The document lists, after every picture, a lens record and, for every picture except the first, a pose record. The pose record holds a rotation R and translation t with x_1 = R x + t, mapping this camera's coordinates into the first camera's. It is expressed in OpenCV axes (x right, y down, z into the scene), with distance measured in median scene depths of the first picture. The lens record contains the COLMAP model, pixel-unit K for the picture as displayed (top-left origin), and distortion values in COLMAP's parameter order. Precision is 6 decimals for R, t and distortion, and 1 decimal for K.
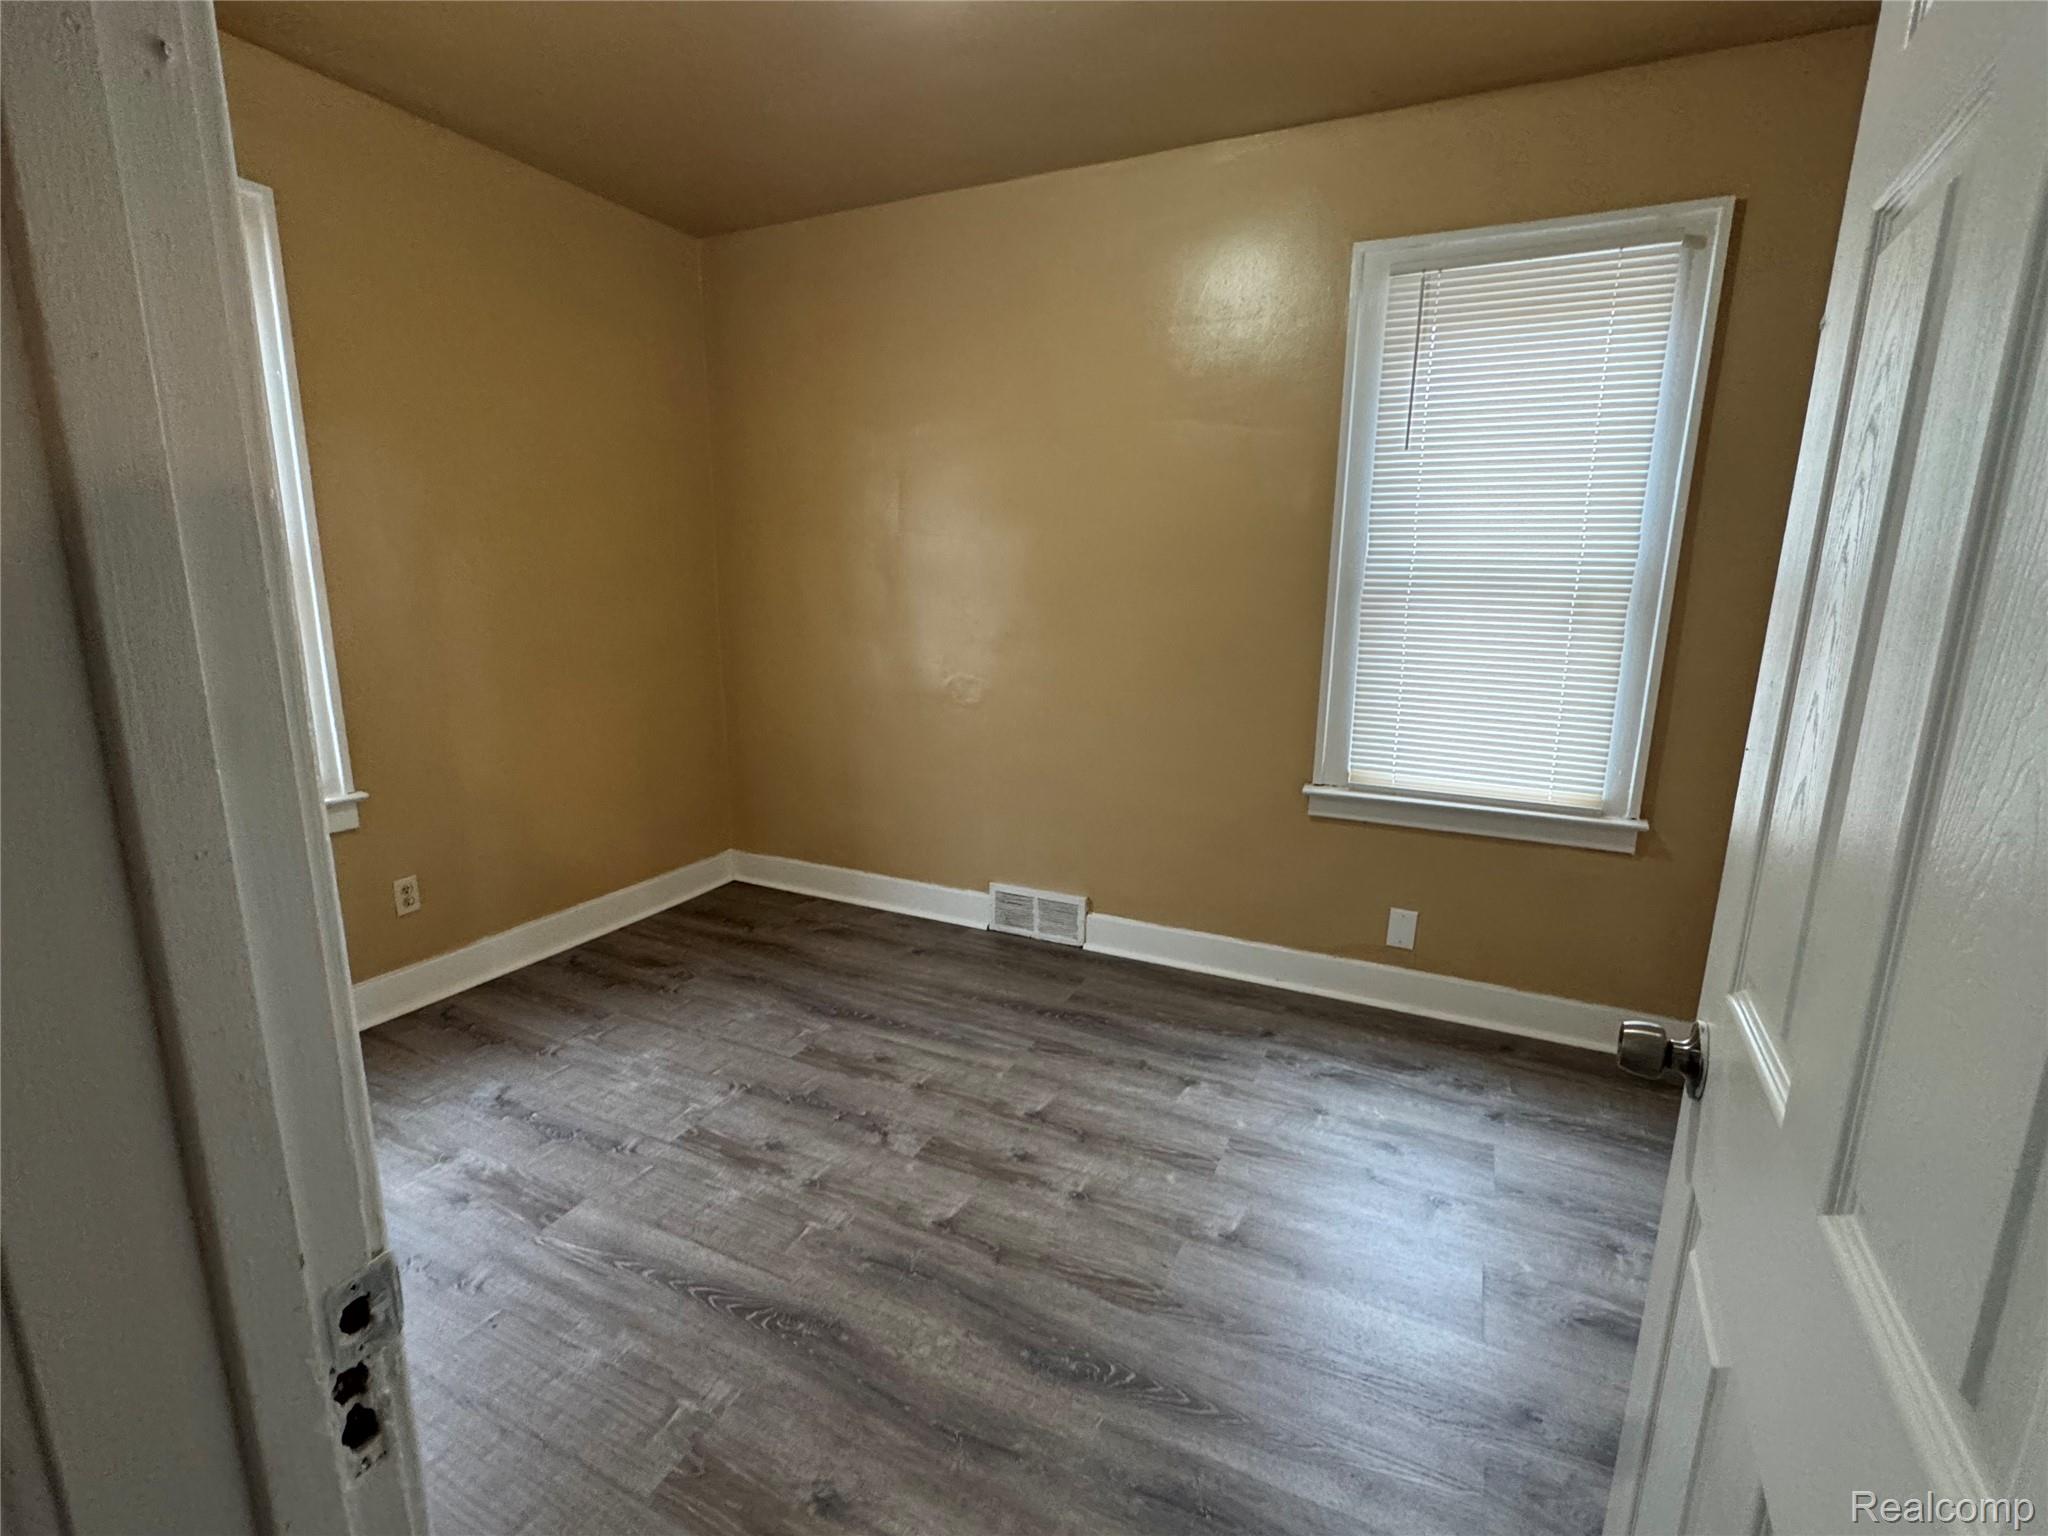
lens RADIAL K [[923.8, 0, 1027.9], [0, 923.8, 767.1], [0, 0, 1]] dist [-0.001892, -0.000092]
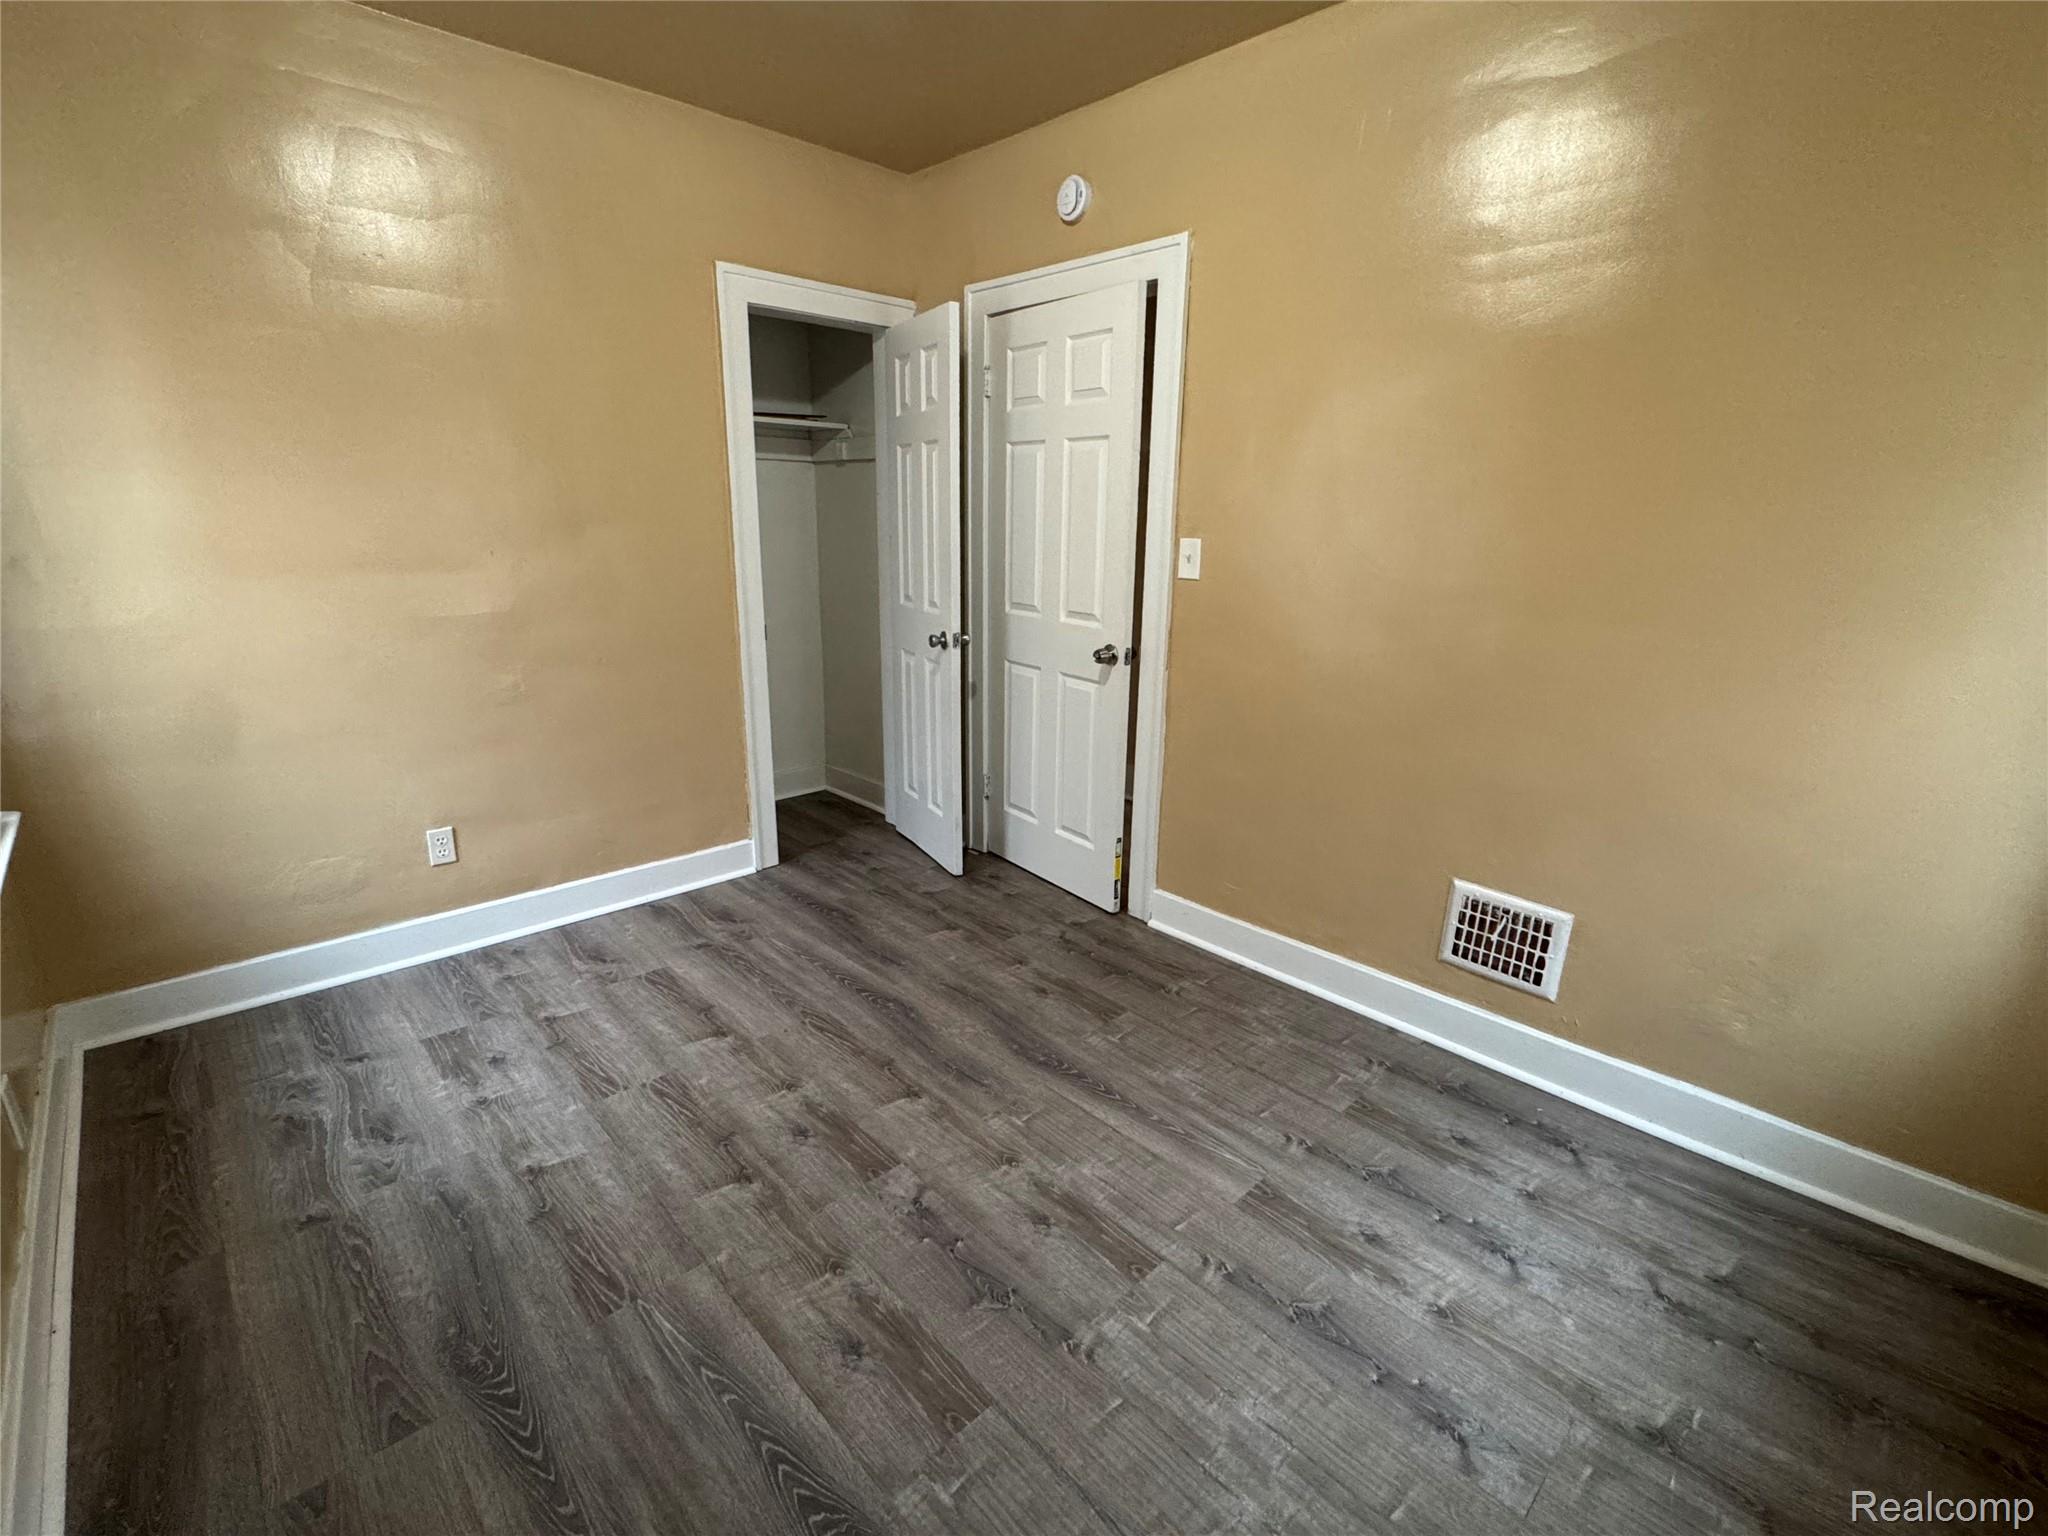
lens RADIAL K [[923.8, 0, 1024.1], [0, 923.8, 768.3], [0, 0, 1]] dist [-0.001892, -0.000092]
pose [[-0.934049, -0.123846, 0.334984, -0.492372], [0.045866, 0.888588, 0.456408, -0.344013], [-0.354187, 0.441672, -0.824305, 1.520712]]
